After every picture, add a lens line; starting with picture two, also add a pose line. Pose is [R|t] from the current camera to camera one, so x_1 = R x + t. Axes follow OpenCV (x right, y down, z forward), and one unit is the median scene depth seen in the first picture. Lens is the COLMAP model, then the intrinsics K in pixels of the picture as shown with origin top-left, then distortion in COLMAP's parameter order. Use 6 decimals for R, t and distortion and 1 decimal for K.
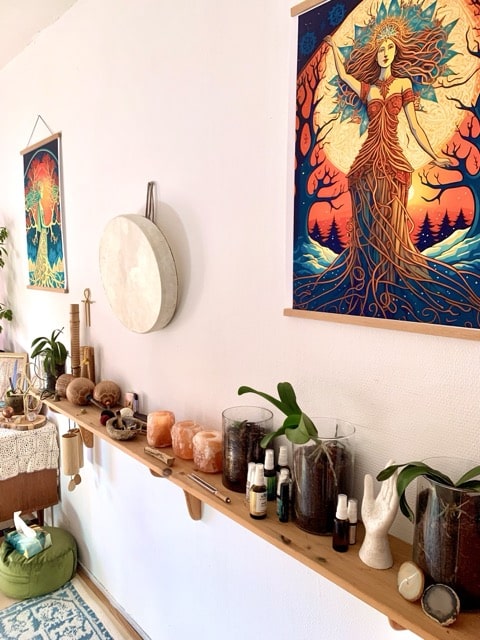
lens RADIAL K [[477.3, 0, 240.0], [0, 477.3, 320.0], [0, 0, 1]] dist [0.000246, 0.000058]
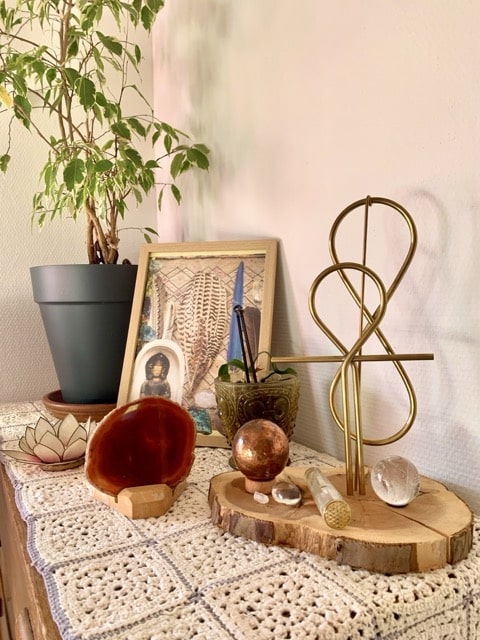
lens RADIAL K [[477.3, 0, 240.0], [0, 477.3, 320.0], [0, 0, 1]] dist [0.000246, 0.000058]
pose [[0.977383, -0.017371, -0.210764, -0.470529], [-0.002717, 0.995507, -0.094649, 0.165339], [0.211462, 0.093081, 0.972944, 0.836866]]
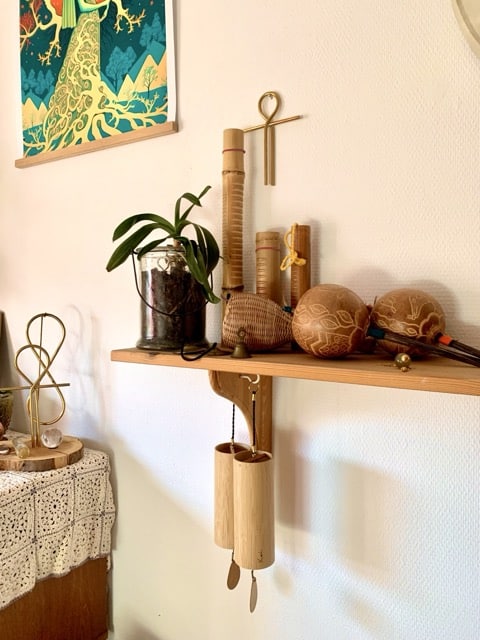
lens RADIAL K [[477.3, 0, 240.0], [0, 477.3, 320.0], [0, 0, 1]] dist [0.000246, 0.000058]
pose [[0.956109, -0.017254, 0.292503, -0.413060], [0.042229, 0.995957, -0.079284, 0.143044], [-0.289952, 0.088156, 0.952972, 0.552986]]
